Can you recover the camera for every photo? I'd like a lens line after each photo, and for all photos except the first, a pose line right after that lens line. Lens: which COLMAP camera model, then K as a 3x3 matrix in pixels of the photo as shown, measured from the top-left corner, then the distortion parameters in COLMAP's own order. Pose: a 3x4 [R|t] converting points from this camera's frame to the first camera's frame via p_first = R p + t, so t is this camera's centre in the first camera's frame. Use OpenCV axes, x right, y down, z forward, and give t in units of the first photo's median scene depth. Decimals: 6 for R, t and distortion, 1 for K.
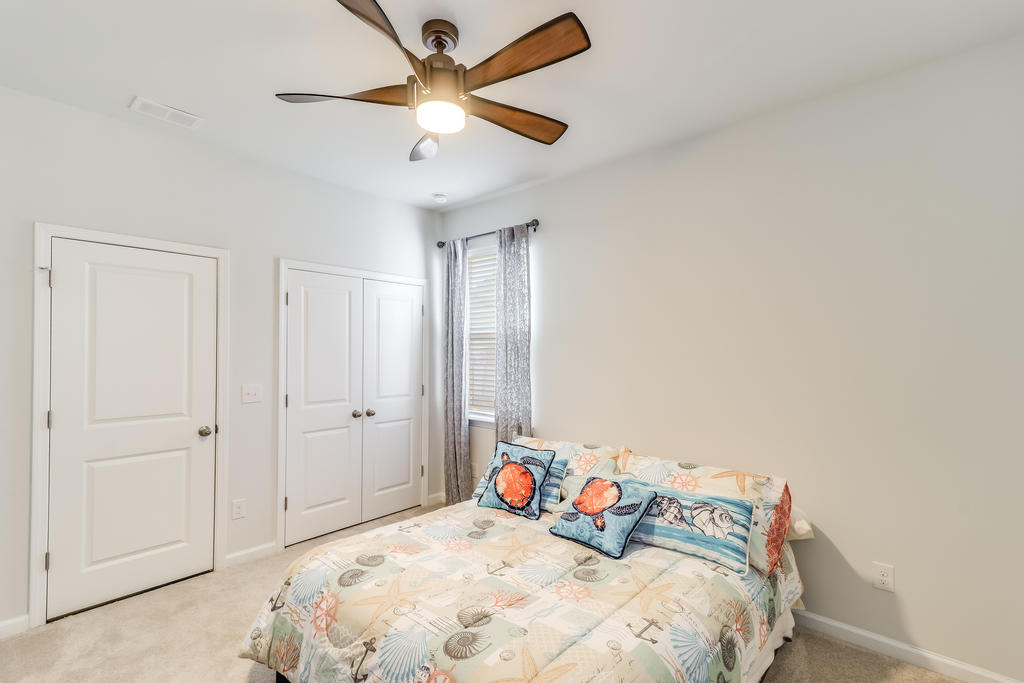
lens RADIAL K [[475.1, 0, 507.4], [0, 475.1, 345.7], [0, 0, 1]] dist [0.000294, 0.000077]
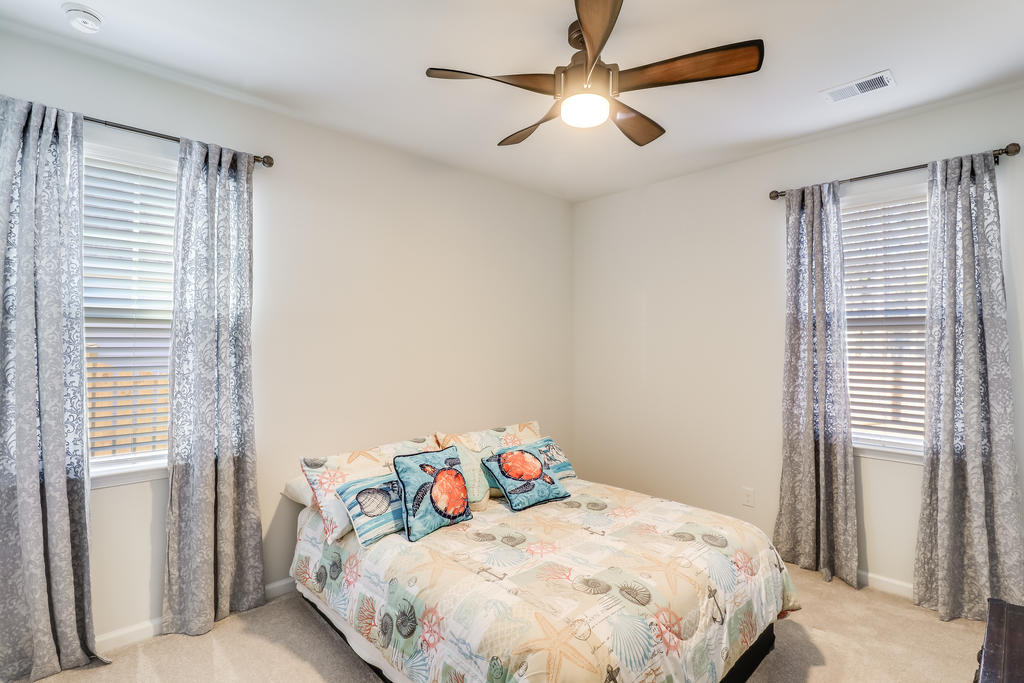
lens RADIAL K [[475.1, 0, 507.4], [0, 475.1, 345.7], [0, 0, 1]] dist [0.000294, 0.000077]
pose [[0.069562, -0.004427, 0.997568, -0.756714], [-0.009275, 0.999944, 0.005084, 0.009783], [-0.997535, -0.009606, 0.069517, 0.728798]]
